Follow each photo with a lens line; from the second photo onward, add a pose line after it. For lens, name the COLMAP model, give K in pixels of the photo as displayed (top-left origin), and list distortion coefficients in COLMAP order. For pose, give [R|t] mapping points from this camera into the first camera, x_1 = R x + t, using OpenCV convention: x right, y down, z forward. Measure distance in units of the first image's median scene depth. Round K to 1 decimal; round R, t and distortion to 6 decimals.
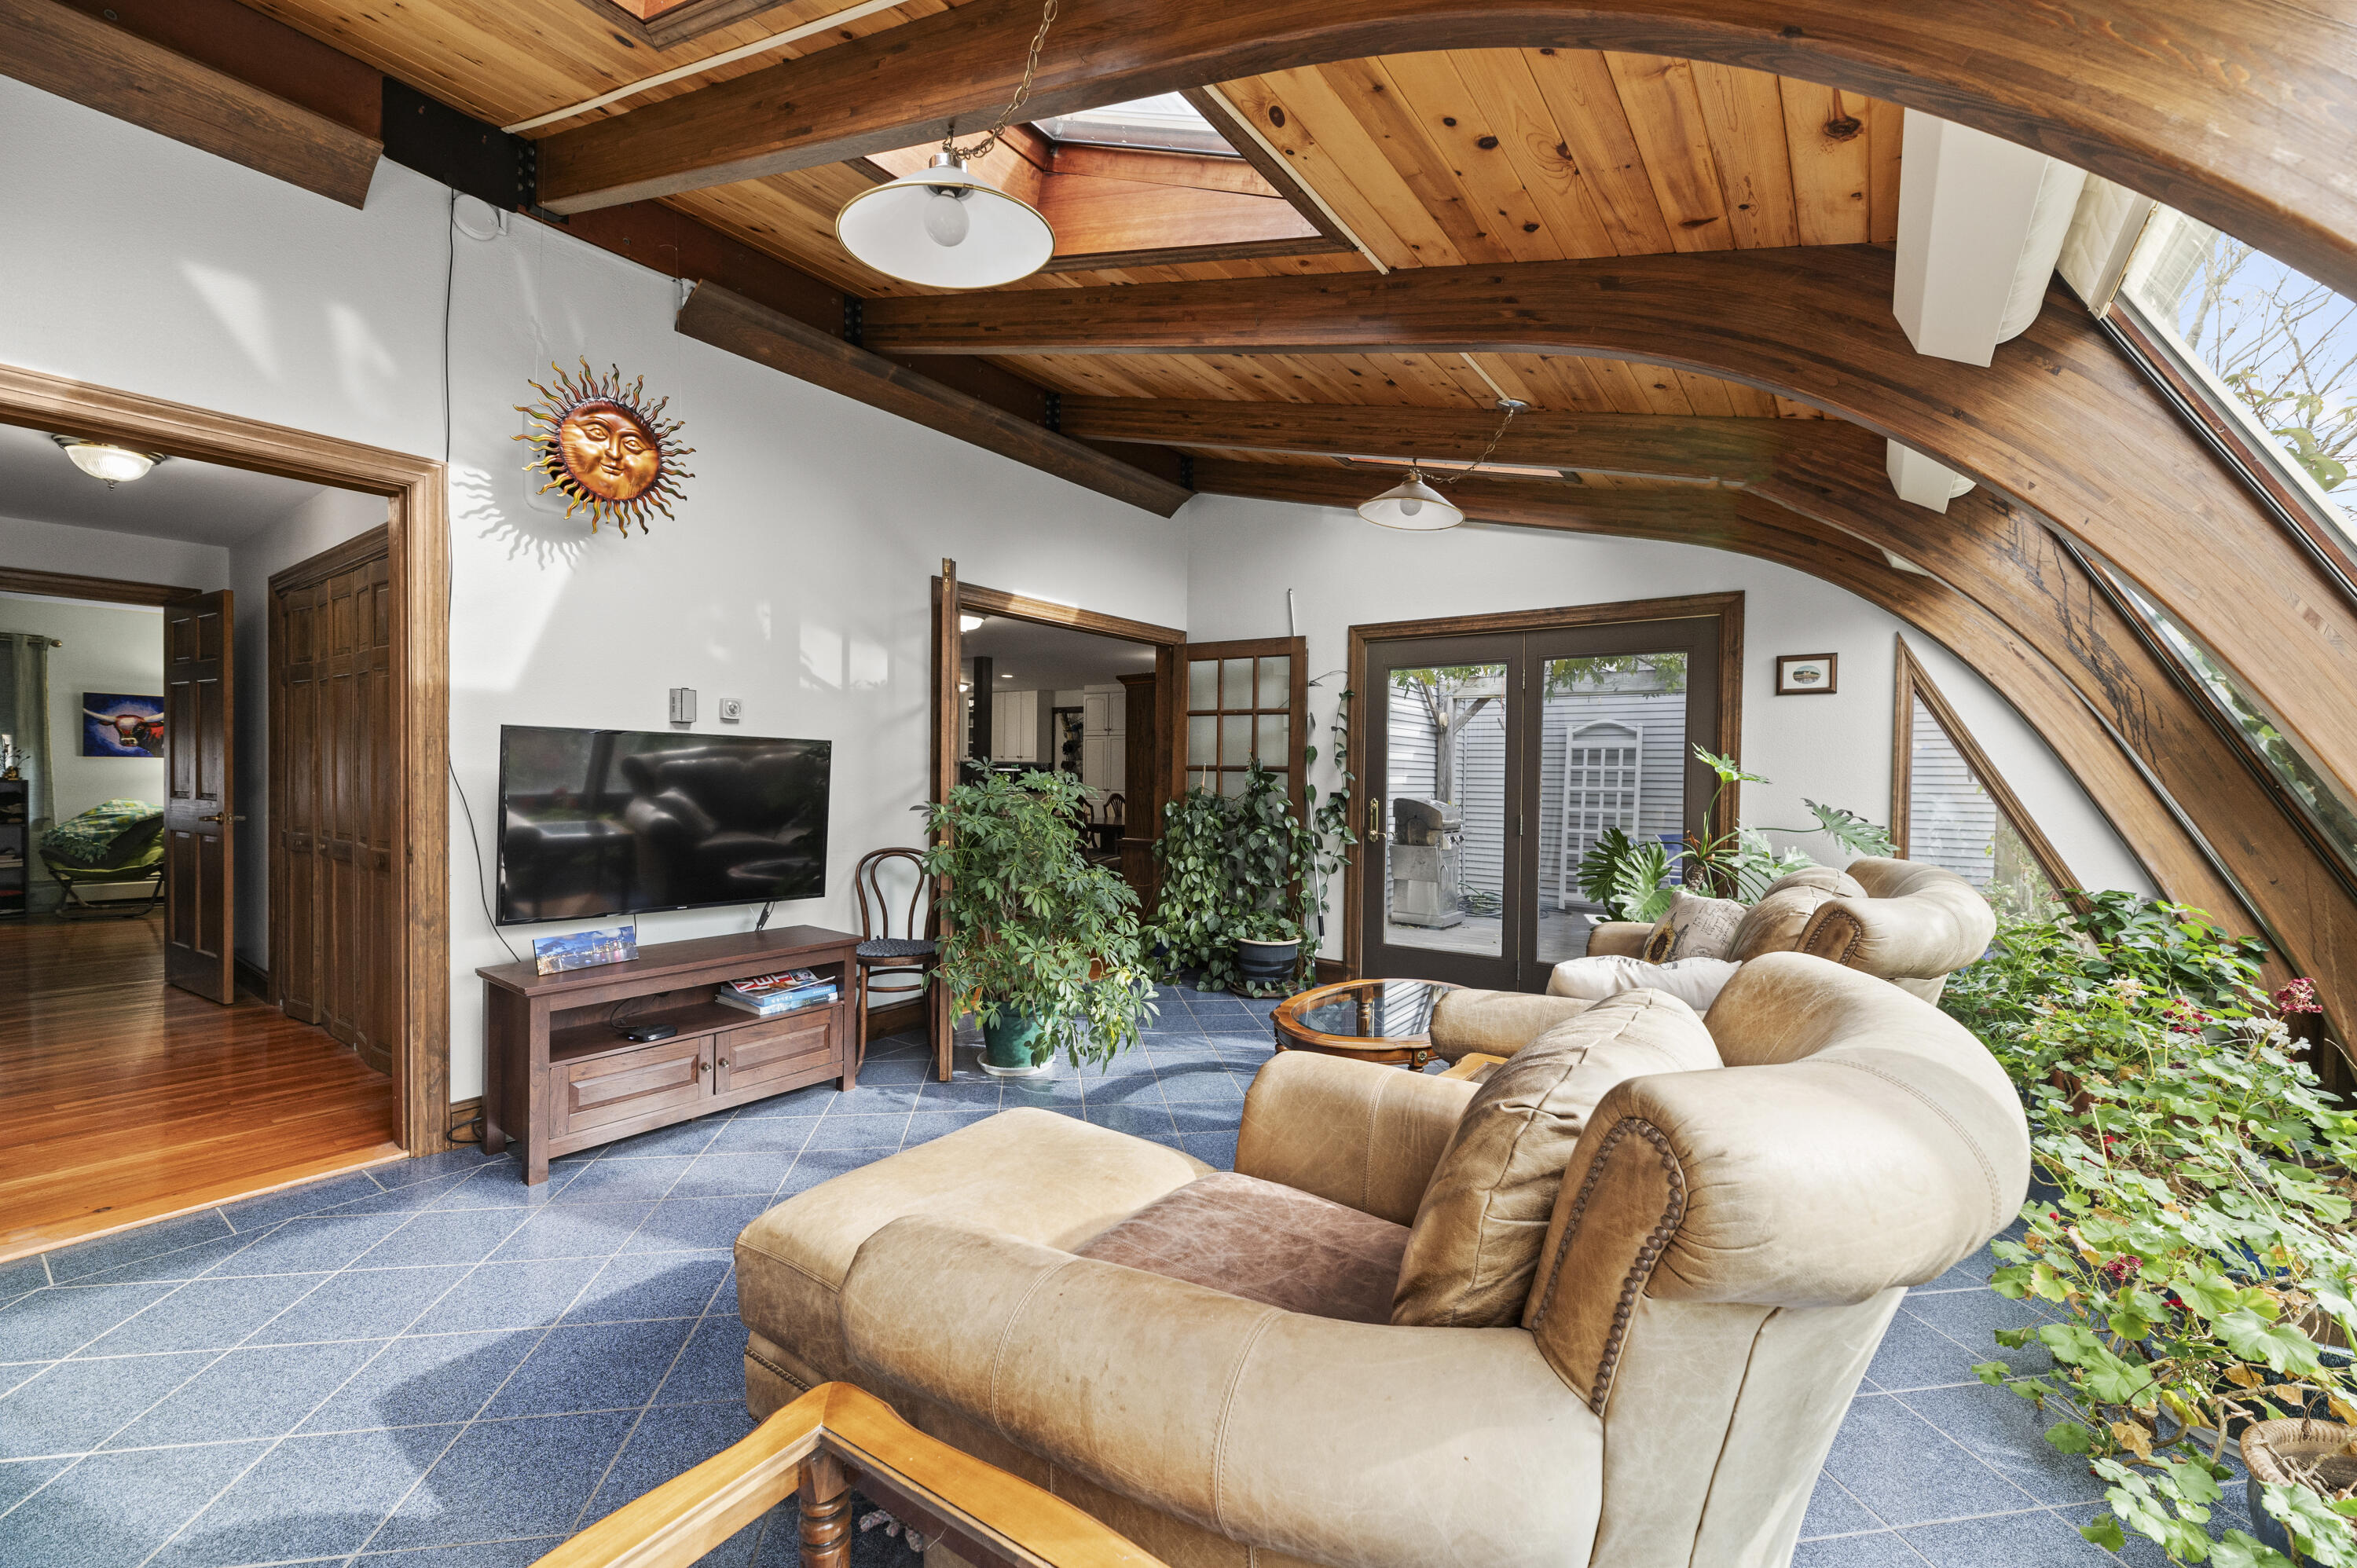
lens RADIAL K [[954.1, 0, 1195.0], [0, 954.1, 757.6], [0, 0, 1]] dist [0.001656, 0.000411]
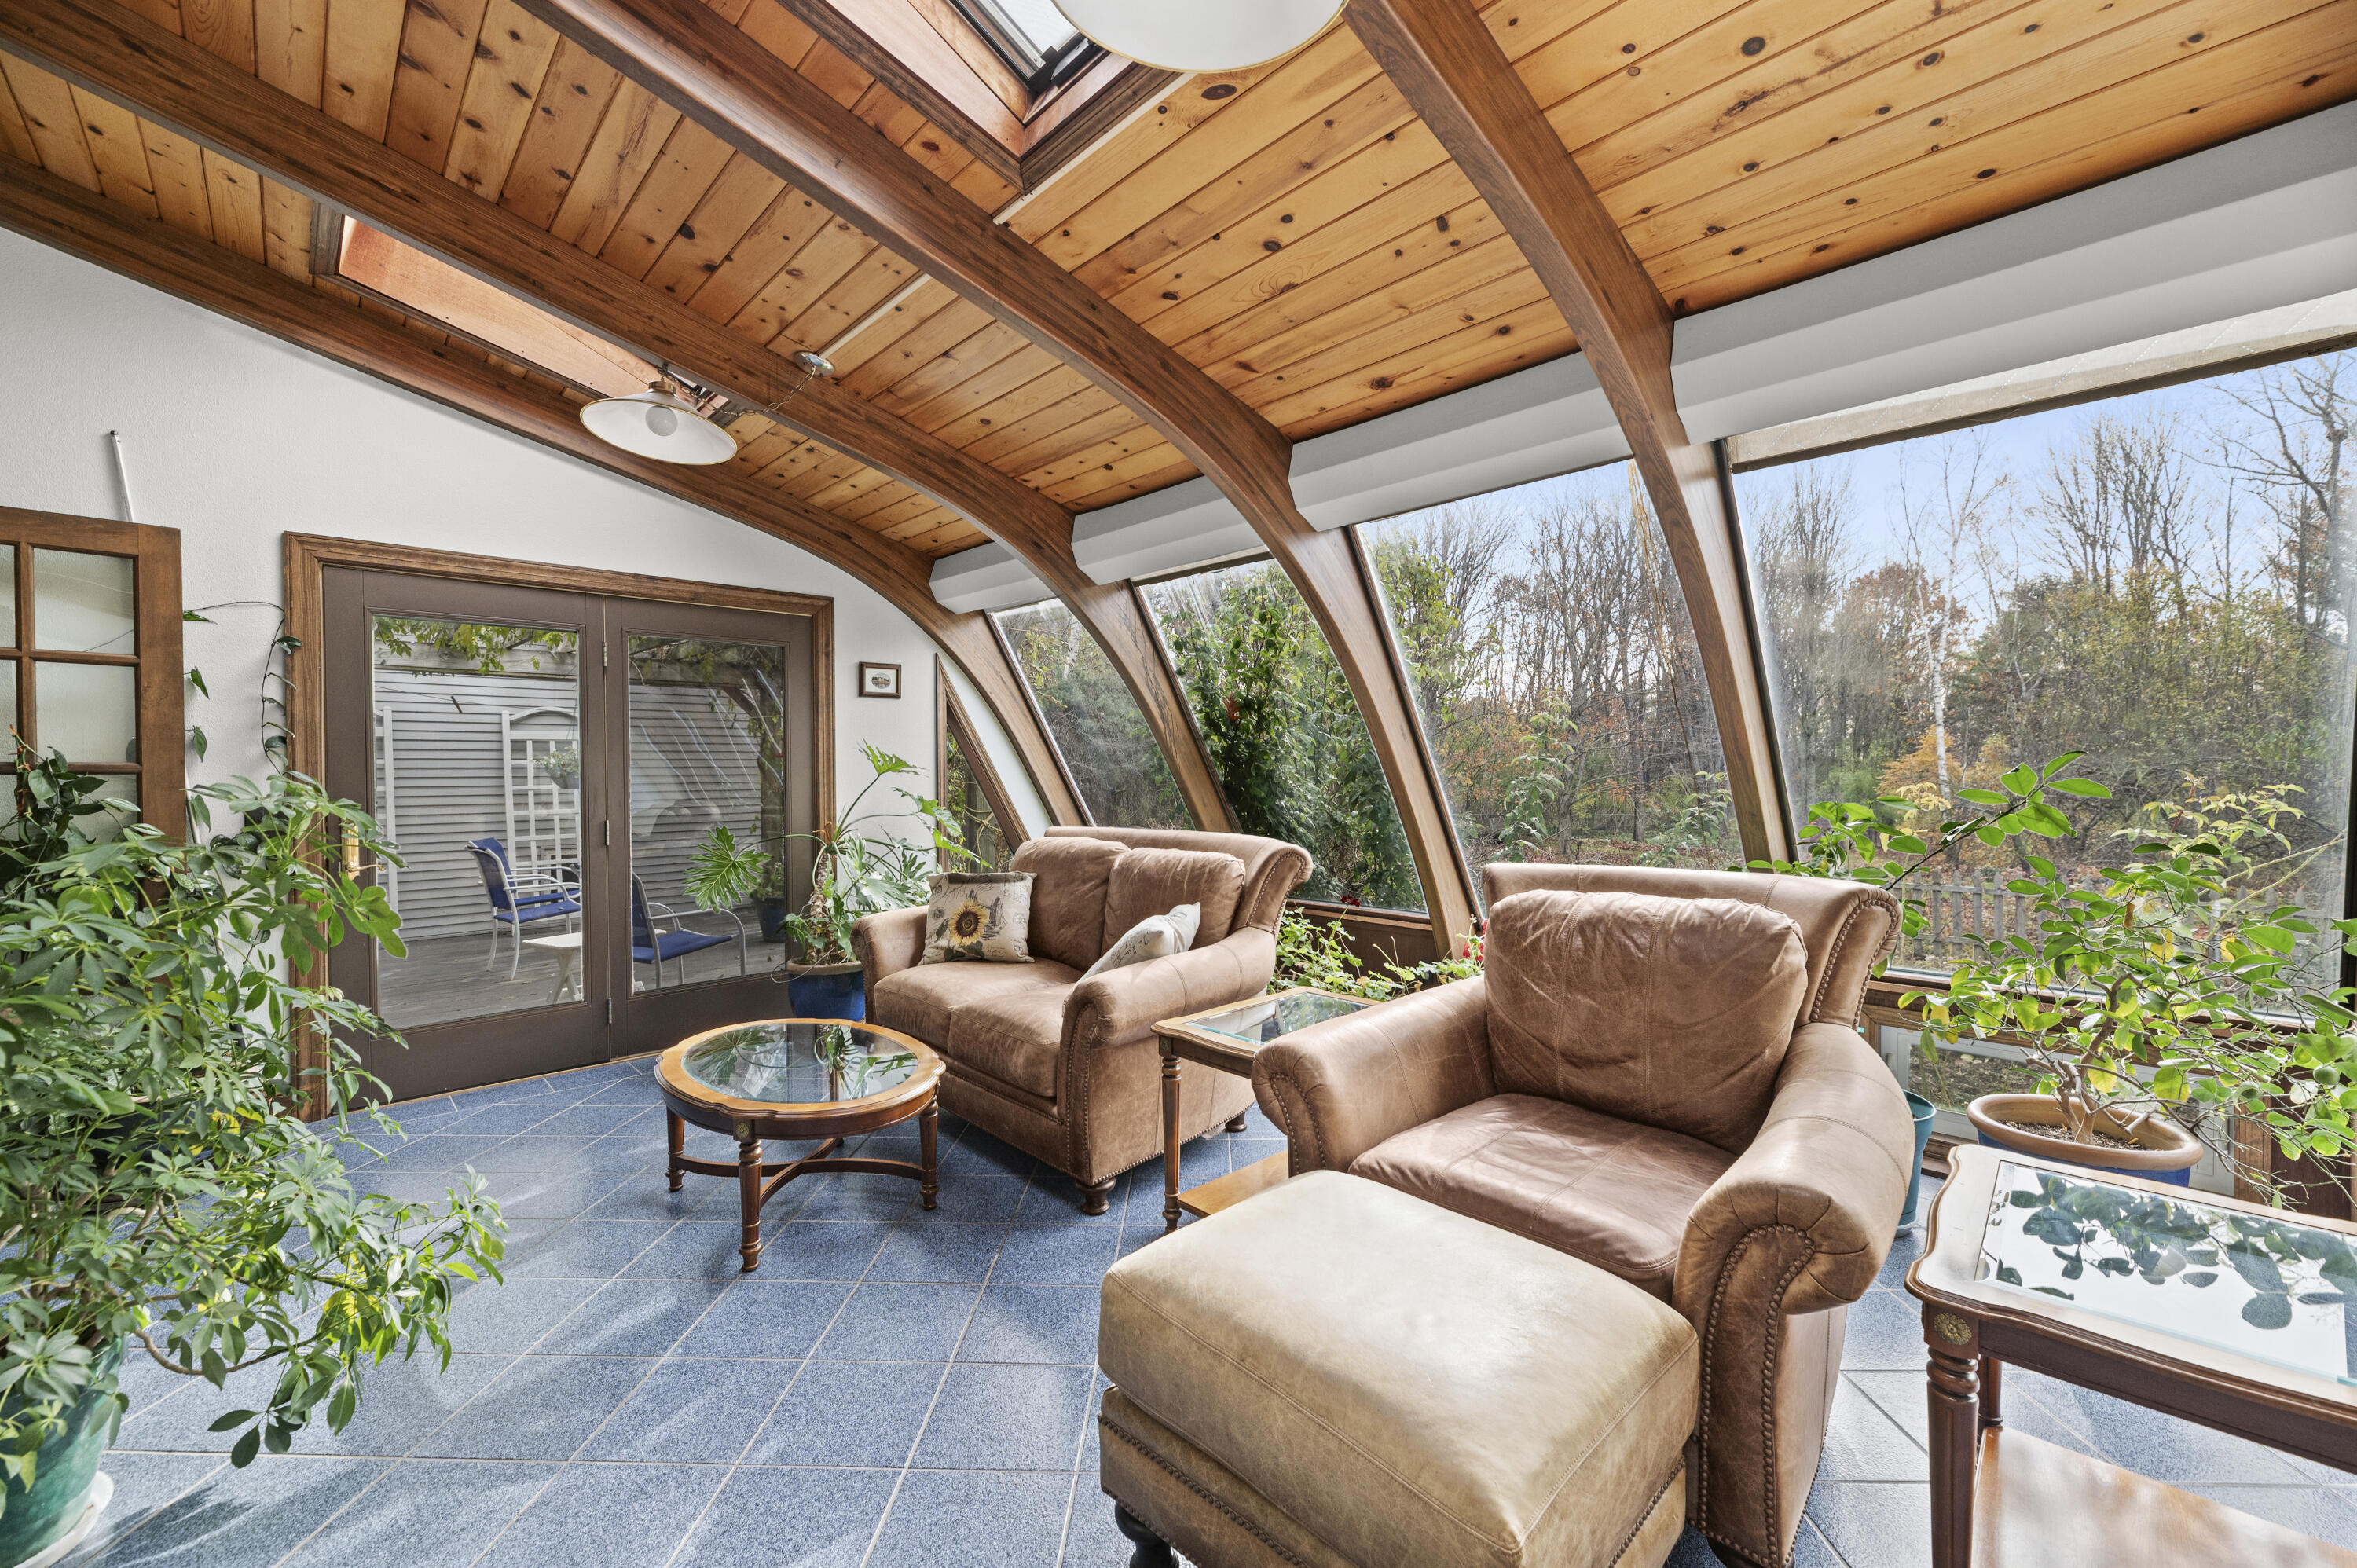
lens RADIAL K [[954.1, 0, 1195.0], [0, 954.1, 757.6], [0, 0, 1]] dist [0.001656, 0.000411]
pose [[0.183525, -0.000867, 0.983015, -0.331759], [-0.006200, 0.999979, 0.002039, 0.001191], [-0.982996, -0.006469, 0.183515, 0.319595]]
